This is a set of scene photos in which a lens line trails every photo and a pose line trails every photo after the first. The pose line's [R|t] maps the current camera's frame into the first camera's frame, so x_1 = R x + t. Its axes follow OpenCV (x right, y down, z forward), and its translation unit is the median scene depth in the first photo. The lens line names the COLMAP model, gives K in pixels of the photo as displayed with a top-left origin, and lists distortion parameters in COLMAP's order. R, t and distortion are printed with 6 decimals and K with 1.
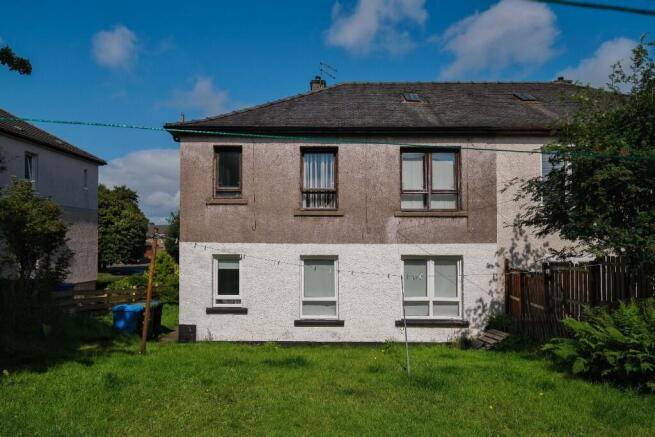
lens RADIAL K [[447.0, 0, 329.3], [0, 447.0, 218.7], [0, 0, 1]] dist [0.004072, 0.002898]
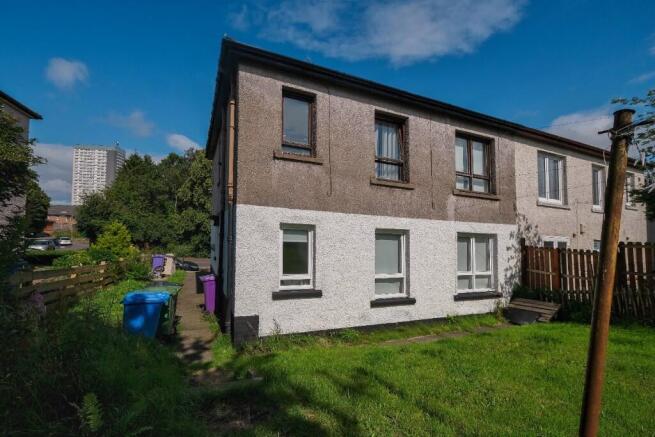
lens RADIAL K [[285.2, 0, 324.3], [0, 285.2, 217.9], [0, 0, 1]] dist [-0.001103, -0.000092]
pose [[0.914913, 0.054022, 0.400020, -0.388432], [-0.059218, 0.998245, 0.000632, 0.066301], [-0.399284, -0.024266, 0.916506, 0.512246]]
